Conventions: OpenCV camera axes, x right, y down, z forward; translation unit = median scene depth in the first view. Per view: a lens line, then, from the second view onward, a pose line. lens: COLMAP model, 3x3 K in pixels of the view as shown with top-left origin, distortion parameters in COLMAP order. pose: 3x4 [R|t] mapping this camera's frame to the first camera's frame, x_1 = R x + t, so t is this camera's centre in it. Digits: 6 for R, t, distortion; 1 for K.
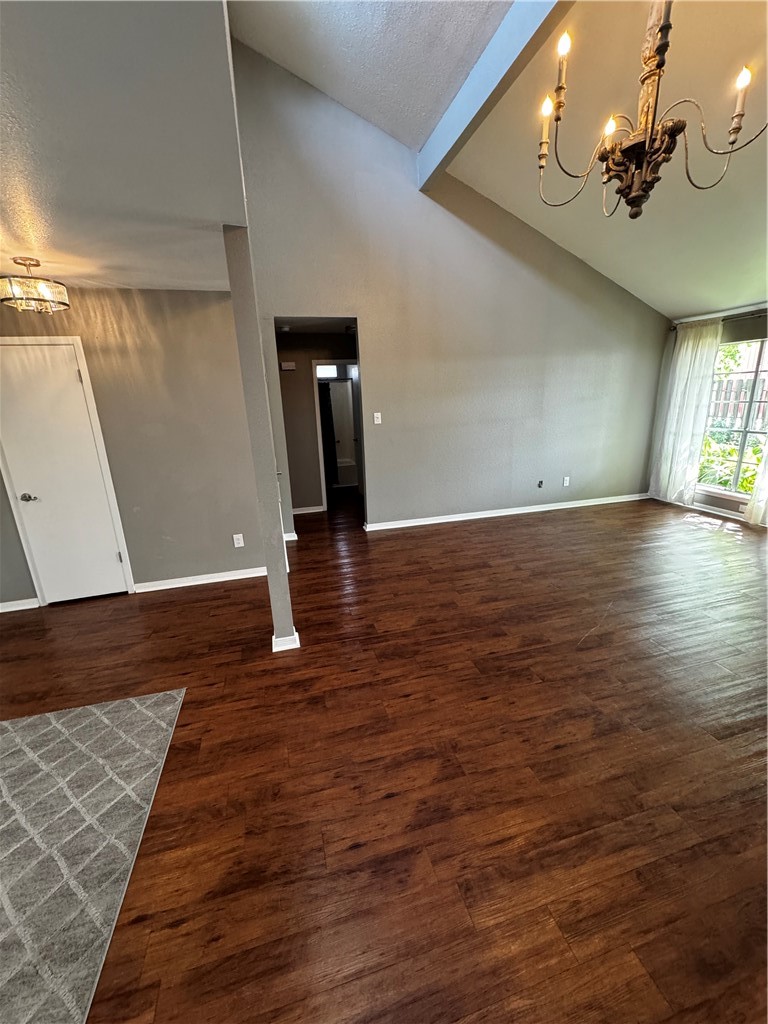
lens RADIAL K [[410.0, 0, 382.5], [0, 410.0, 511.6], [0, 0, 1]] dist [-0.002312, 0.000349]
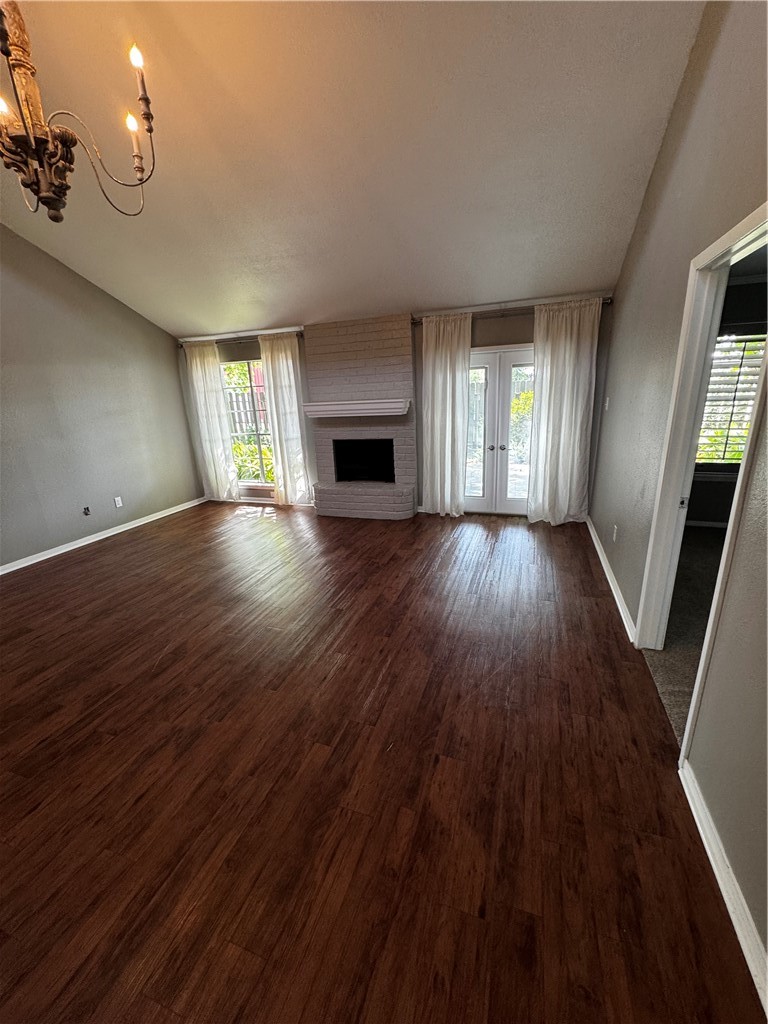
lens RADIAL K [[410.0, 0, 382.5], [0, 410.0, 511.6], [0, 0, 1]] dist [-0.002312, 0.000349]
pose [[0.569197, -0.224327, 0.791007, 0.095240], [0.245020, 0.964628, 0.097252, 0.005168], [-0.784844, 0.138457, 0.604028, -0.030350]]
